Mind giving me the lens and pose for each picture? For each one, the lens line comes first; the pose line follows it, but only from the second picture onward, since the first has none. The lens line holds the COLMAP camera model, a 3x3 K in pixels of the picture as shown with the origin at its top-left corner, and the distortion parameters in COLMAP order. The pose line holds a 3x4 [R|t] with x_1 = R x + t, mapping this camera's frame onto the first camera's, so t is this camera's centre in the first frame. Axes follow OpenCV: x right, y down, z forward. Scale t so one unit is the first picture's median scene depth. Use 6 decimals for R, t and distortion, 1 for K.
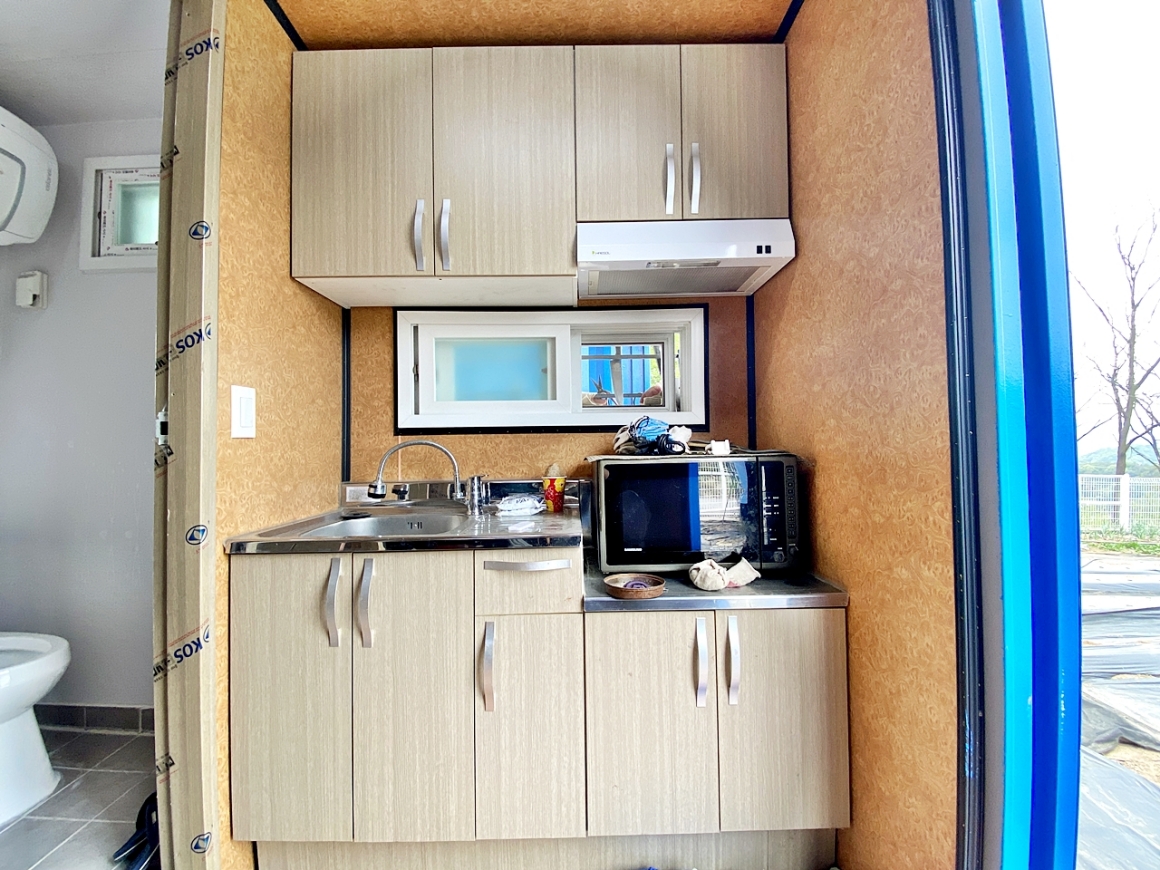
lens RADIAL K [[464.5, 0, 586.4], [0, 464.5, 437.4], [0, 0, 1]] dist [0.000173, -0.013531]
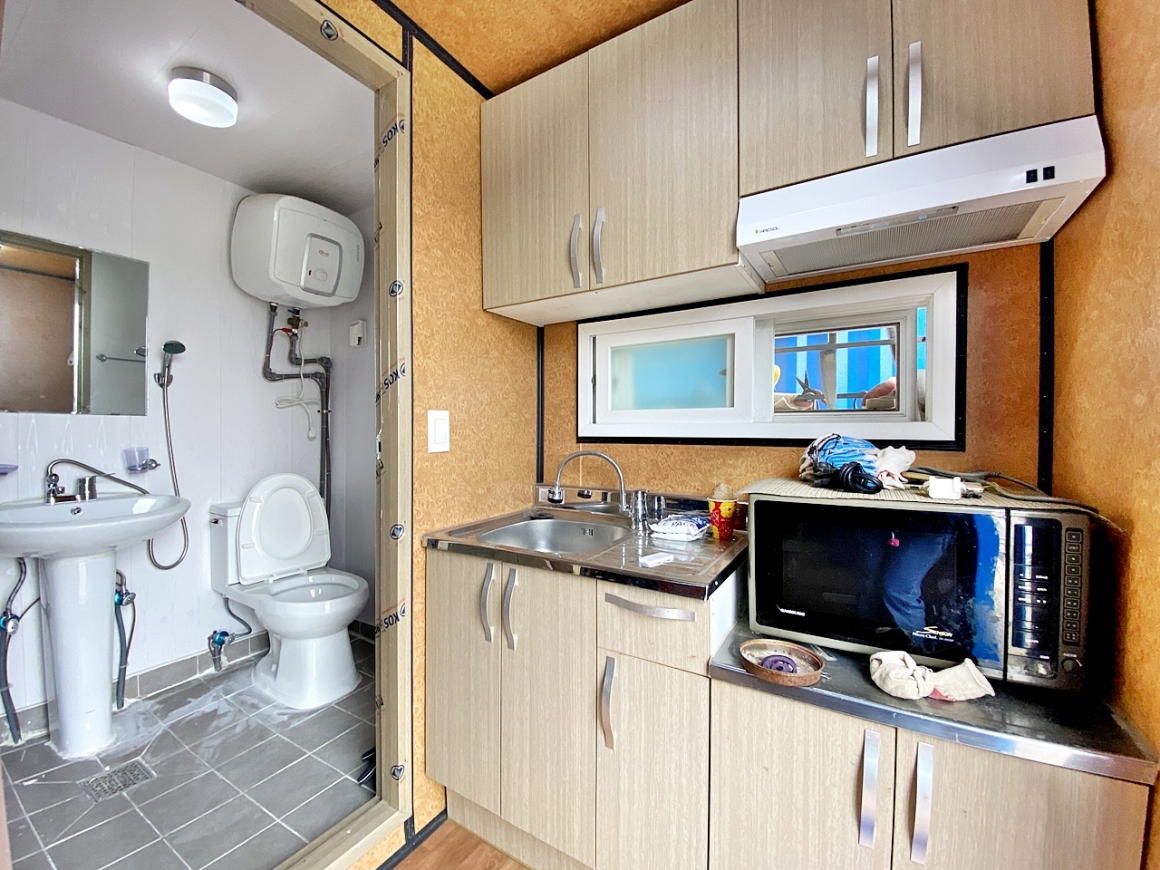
lens RADIAL K [[464.5, 0, 576.3], [0, 464.5, 439.4], [0, 0, 1]] dist [0.000173, -0.013531]
pose [[0.845651, 0.024474, -0.533175, 0.192748], [-0.002057, 0.999090, 0.042598, -0.076283], [0.533733, -0.034926, 0.844932, 0.146114]]
